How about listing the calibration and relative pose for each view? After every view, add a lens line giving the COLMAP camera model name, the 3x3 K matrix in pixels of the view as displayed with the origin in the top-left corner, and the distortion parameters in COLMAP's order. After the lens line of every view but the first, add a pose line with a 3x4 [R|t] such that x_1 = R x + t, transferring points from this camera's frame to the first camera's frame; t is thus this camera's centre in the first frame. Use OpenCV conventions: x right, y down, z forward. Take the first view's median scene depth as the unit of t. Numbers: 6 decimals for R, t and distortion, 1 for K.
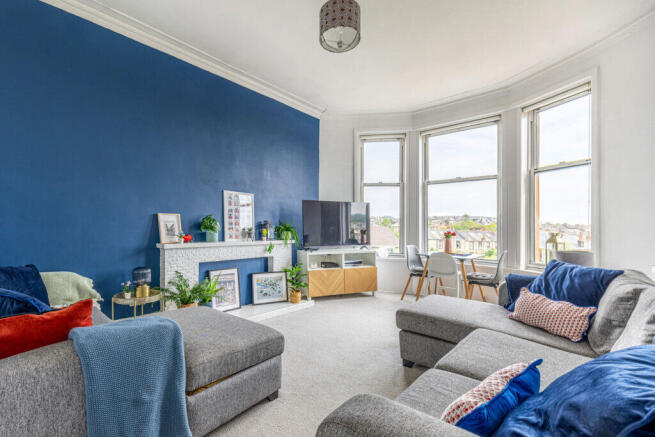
lens RADIAL K [[335.1, 0, 327.1], [0, 335.1, 234.5], [0, 0, 1]] dist [-0.000478, -0.000090]
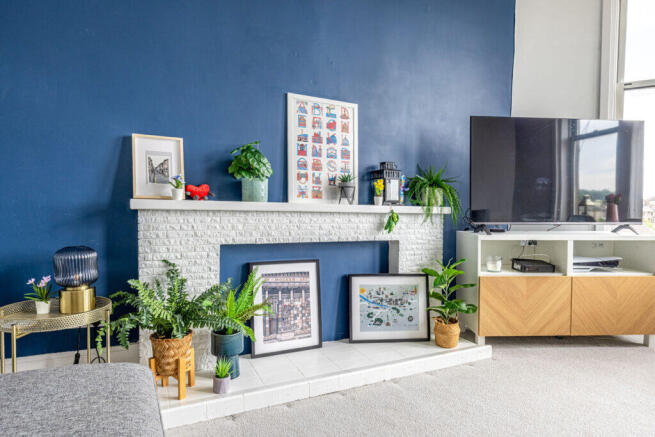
lens RADIAL K [[414.4, 0, 327.8], [0, 414.4, 244.1], [0, 0, 1]] dist [-0.002179, -0.000536]
pose [[0.906021, 0.028354, -0.422282, -0.008929], [-0.009710, 0.998883, 0.046237, 0.045618], [0.423121, -0.037791, 0.905285, 0.450537]]
